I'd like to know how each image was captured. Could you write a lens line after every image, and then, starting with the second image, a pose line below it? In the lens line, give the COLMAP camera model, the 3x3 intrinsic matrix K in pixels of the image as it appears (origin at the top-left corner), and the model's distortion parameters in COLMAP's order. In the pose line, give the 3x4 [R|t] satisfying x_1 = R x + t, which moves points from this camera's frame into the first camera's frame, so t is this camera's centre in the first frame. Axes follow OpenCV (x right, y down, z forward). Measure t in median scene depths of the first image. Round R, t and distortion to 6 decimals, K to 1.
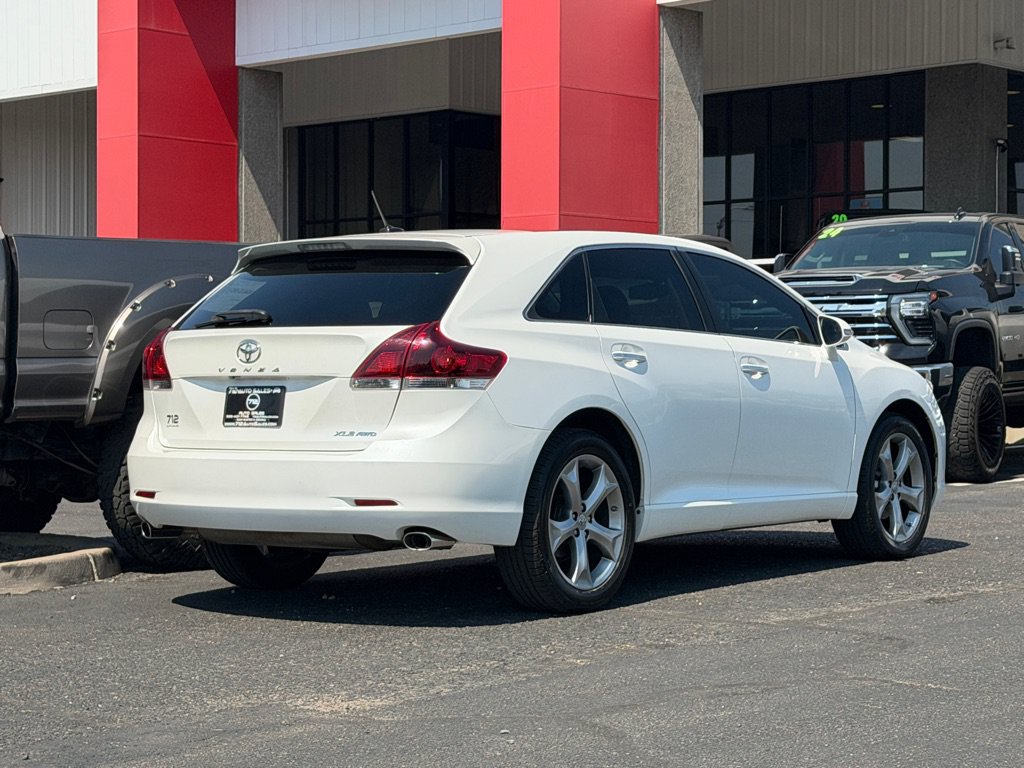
lens RADIAL K [[2247.4, 0, 526.8], [0, 2247.4, 365.7], [0, 0, 1]] dist [0.086917, 0.533343]
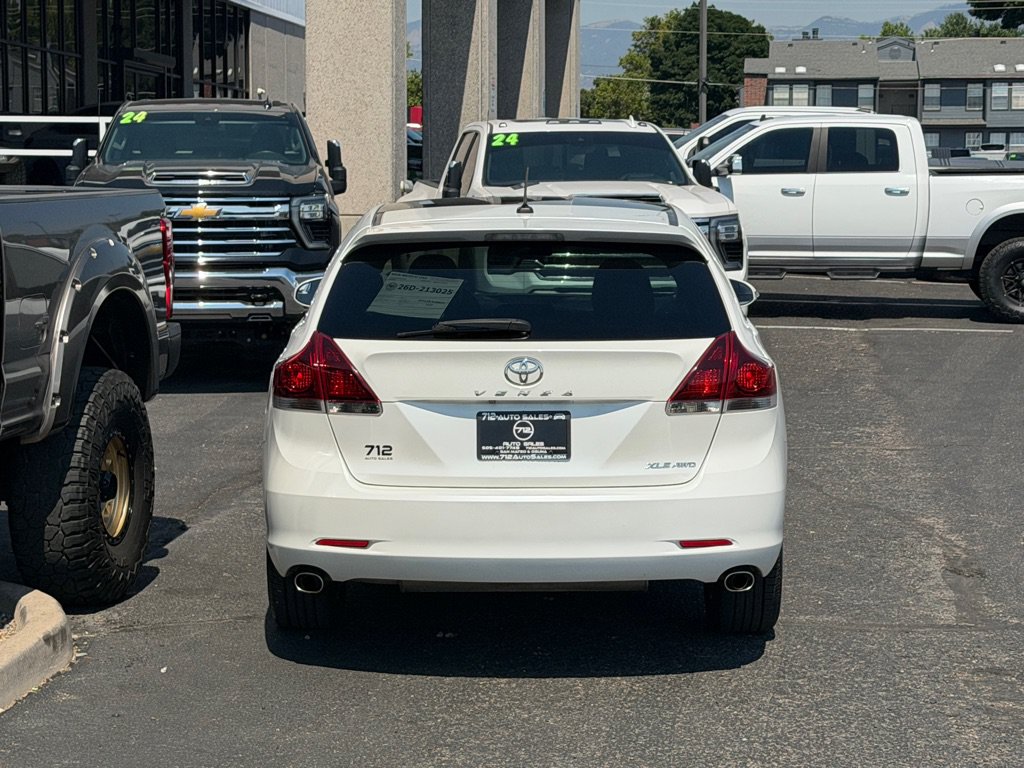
lens RADIAL K [[2242.6, 0, 530.5], [0, 2242.6, 381.8], [0, 0, 1]] dist [0.097624, 0.430588]
pose [[0.812064, -0.047206, 0.581656, -0.519498], [-0.006760, 0.995895, 0.090262, -0.066602], [-0.583529, -0.077231, 0.808412, 0.275104]]
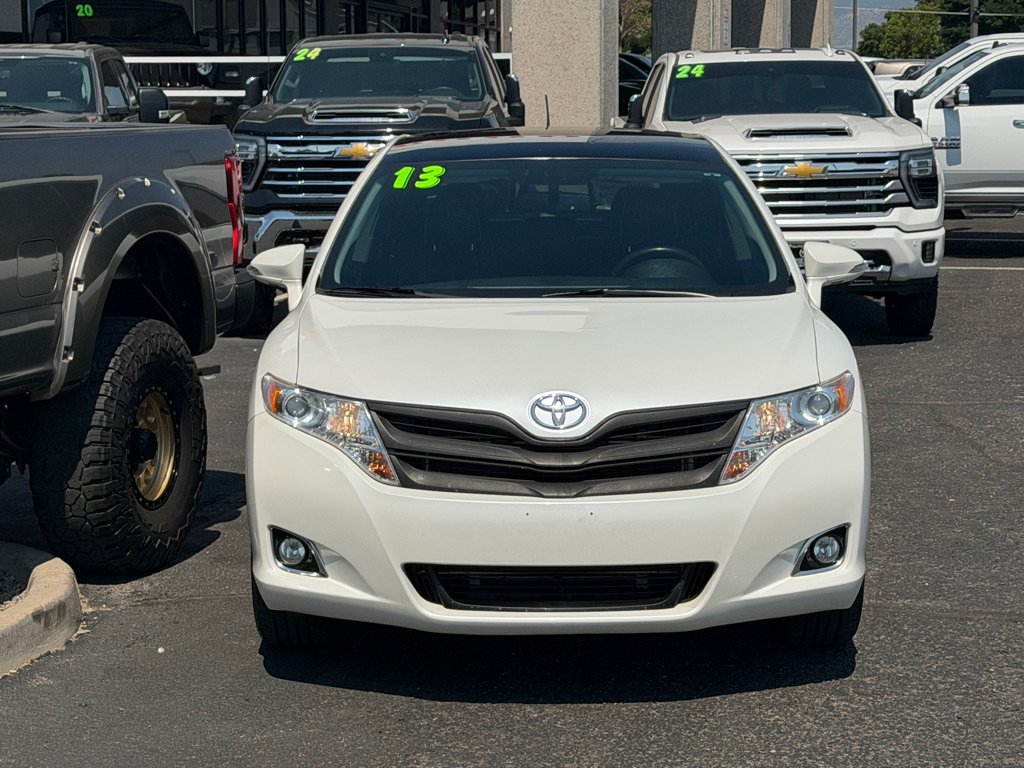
lens RADIAL K [[2242.6, 0, 530.5], [0, 2242.6, 381.8], [0, 0, 1]] dist [0.097624, 0.430588]
pose [[0.880013, -0.058424, 0.471343, -0.406617], [0.003375, 0.993150, 0.116801, -0.063256], [-0.474938, -0.101196, 0.874182, 0.302936]]
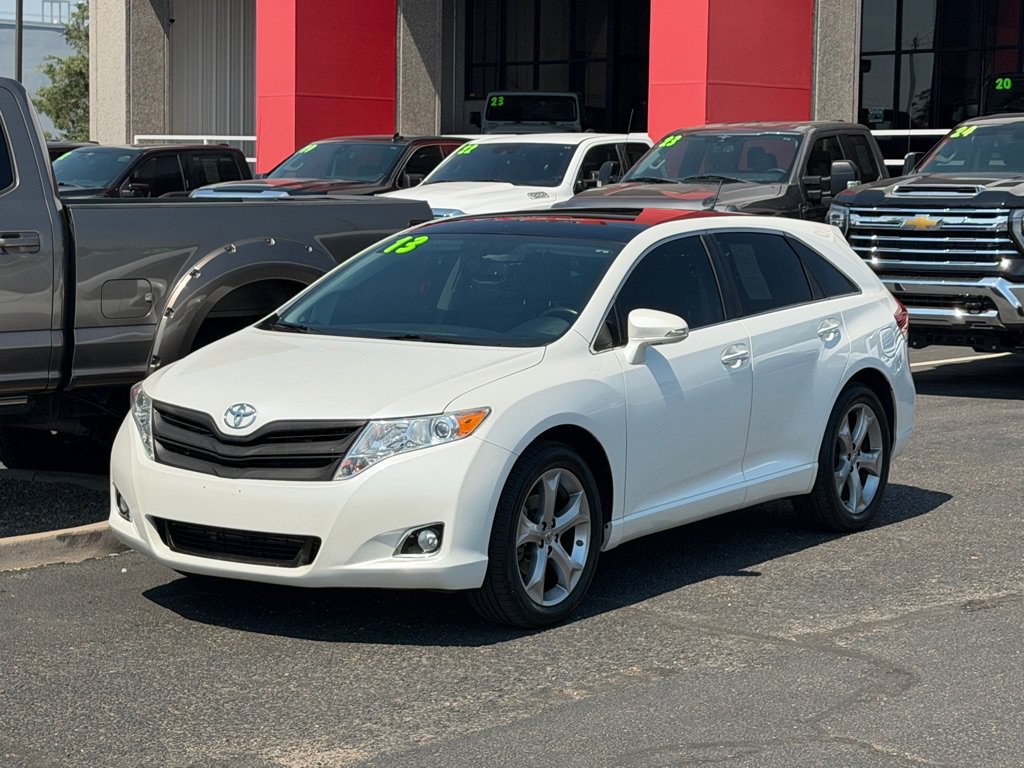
lens RADIAL K [[2242.1, 0, 520.4], [0, 2242.1, 381.4], [0, 0, 1]] dist [0.097641, 0.486250]
pose [[0.995641, 0.022756, -0.090452, 0.065528], [-0.014110, 0.995368, 0.095100, -0.077982], [0.092197, -0.093409, 0.991350, 0.011638]]
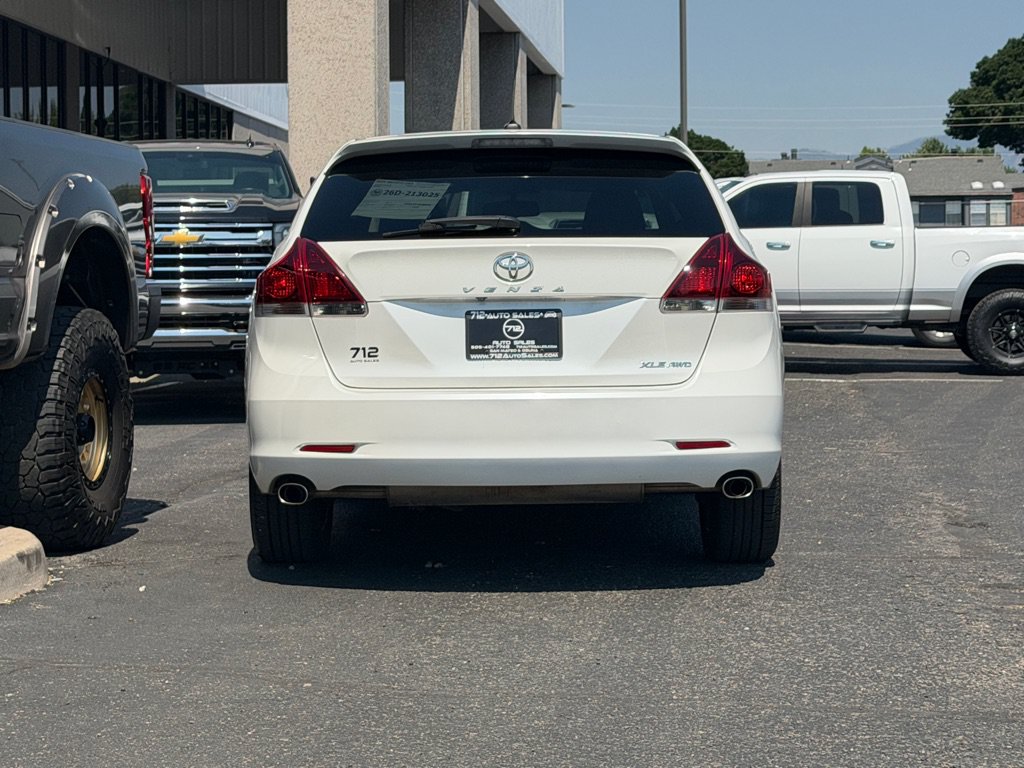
lens RADIAL K [[2244.0, 0, 532.6], [0, 2244.0, 362.3], [0, 0, 1]] dist [0.104252, 0.401996]
pose [[0.807016, -0.016305, 0.590304, -0.511612], [0.002727, 0.999711, 0.023886, 0.007500], [-0.590523, -0.017667, 0.806828, 0.289180]]
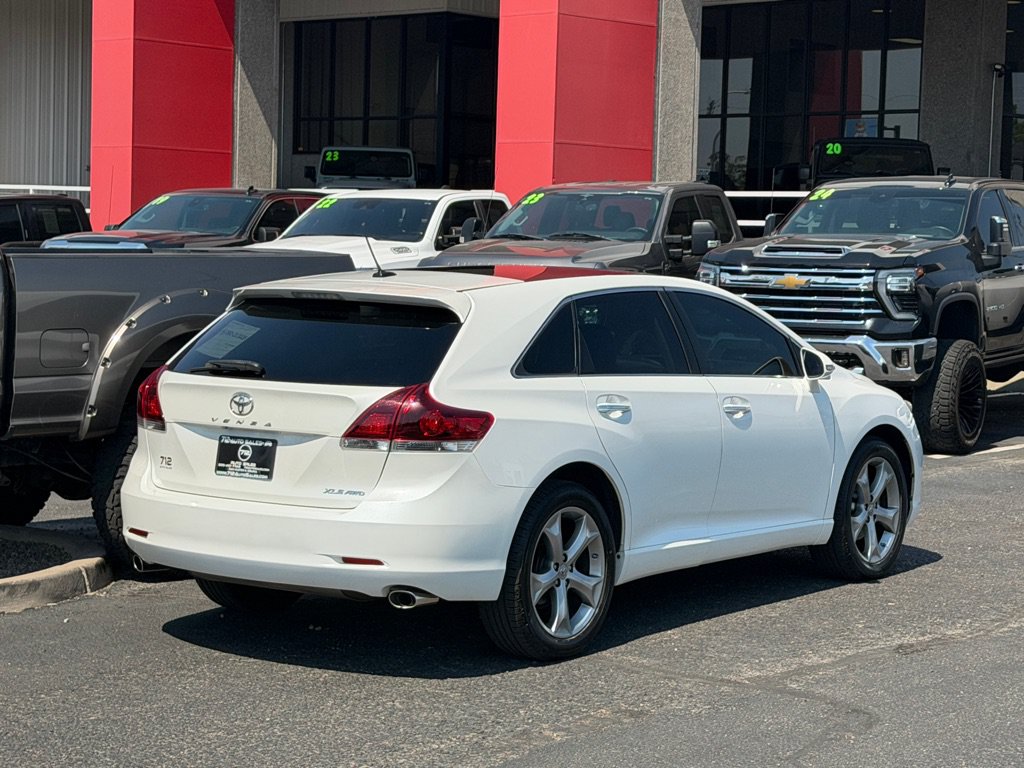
lens RADIAL K [[2242.6, 0, 530.5], [0, 2242.6, 381.8], [0, 0, 1]] dist [0.097624, 0.430588]
pose [[0.999612, 0.027012, 0.006773, 0.000344], [-0.027414, 0.997257, 0.068746, -0.077002], [-0.004897, -0.068905, 0.997611, -0.015110]]
